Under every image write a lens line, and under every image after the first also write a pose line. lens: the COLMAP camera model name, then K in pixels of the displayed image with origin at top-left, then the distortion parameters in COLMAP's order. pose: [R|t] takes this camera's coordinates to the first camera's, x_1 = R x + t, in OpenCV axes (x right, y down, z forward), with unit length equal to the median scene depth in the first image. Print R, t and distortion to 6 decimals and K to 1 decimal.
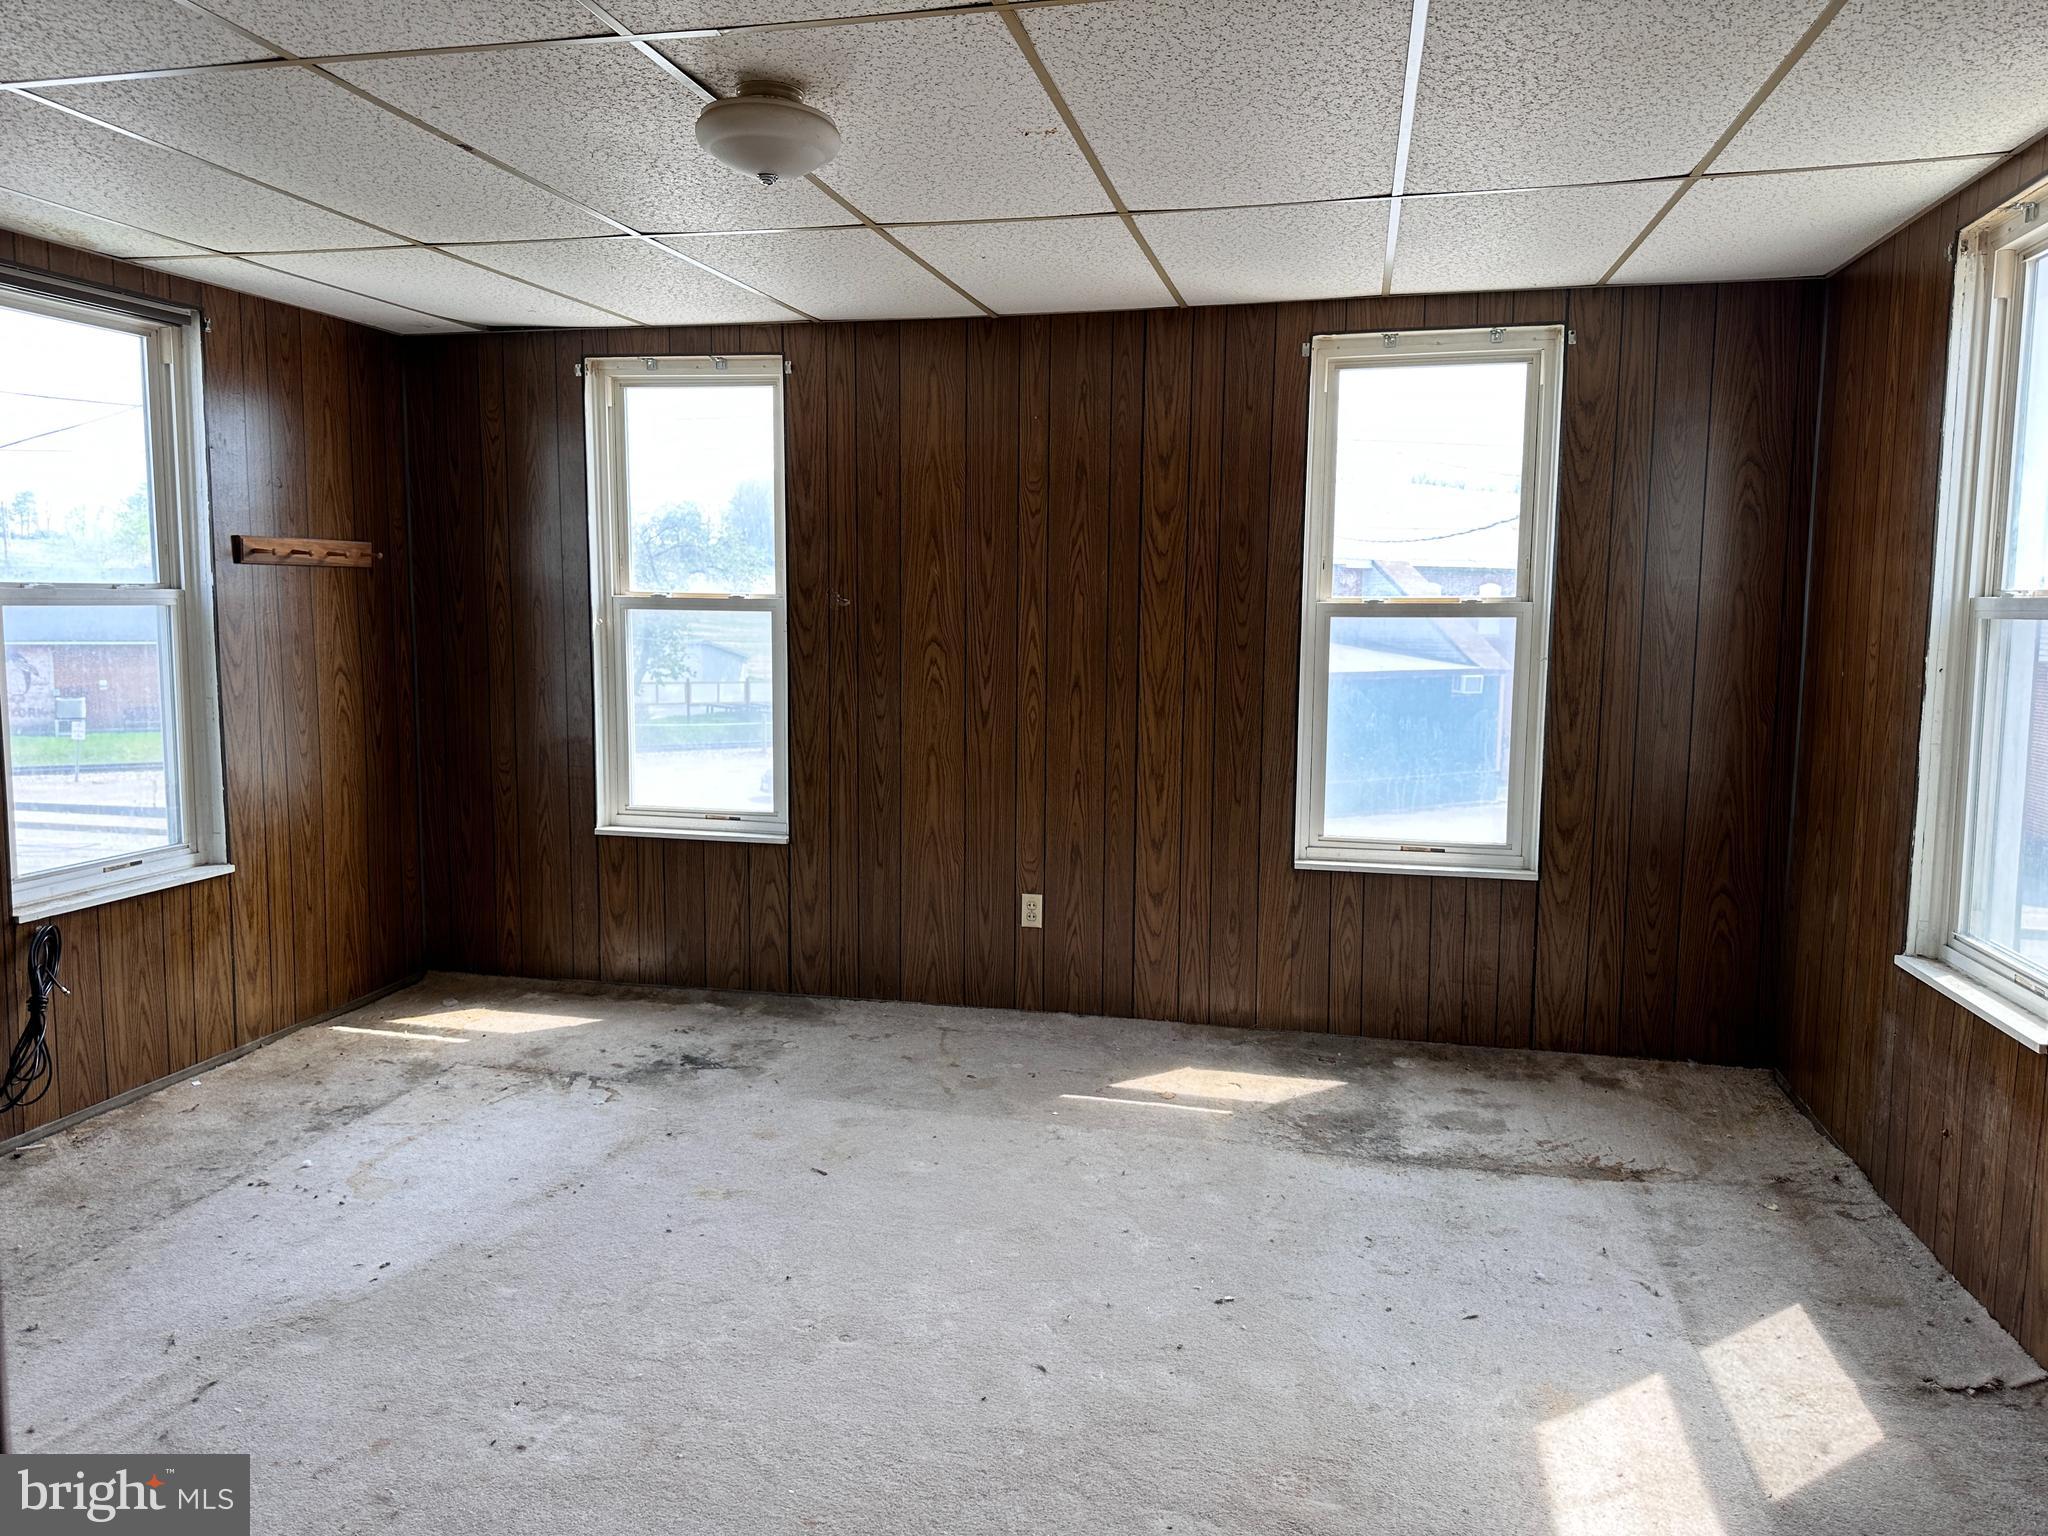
lens RADIAL K [[1444.0, 0, 991.4], [0, 1444.0, 749.8], [0, 0, 1]] dist [0.153336, -0.227121]
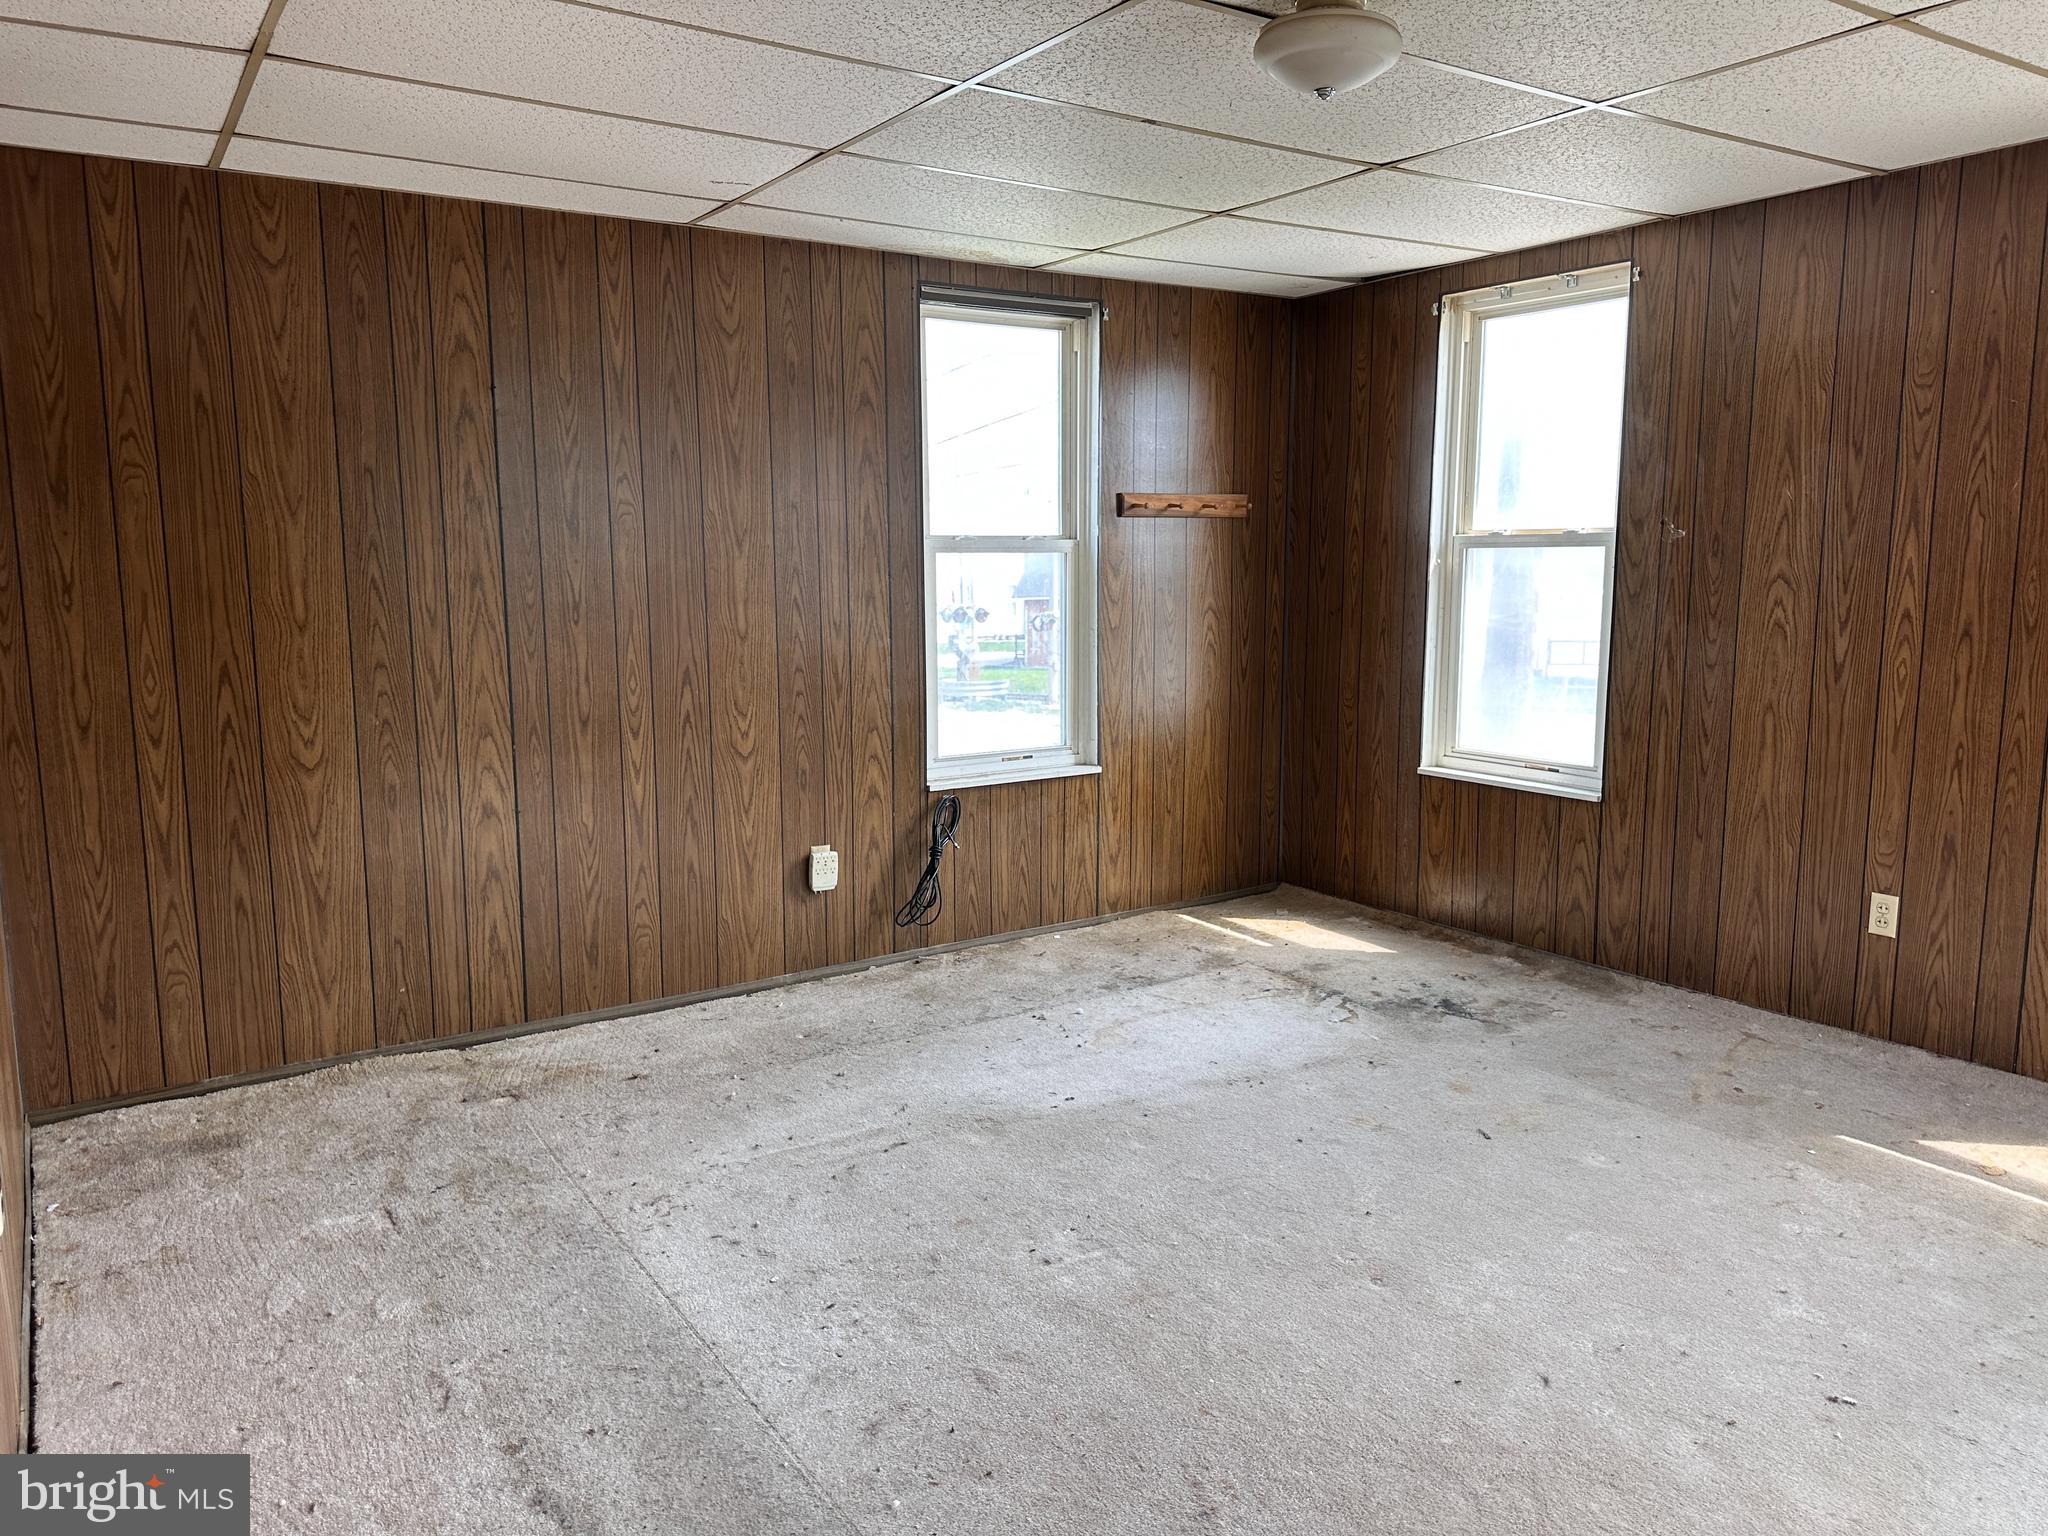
lens RADIAL K [[1426.3, 0, 1024.0], [0, 1426.3, 768.0], [0, 0, 1]] dist [0.142342, -0.170010]
pose [[0.740201, 0.088224, -0.666573, 0.216534], [-0.060160, 0.996068, 0.065029, 0.006032], [0.669689, -0.008033, 0.742598, 0.079370]]
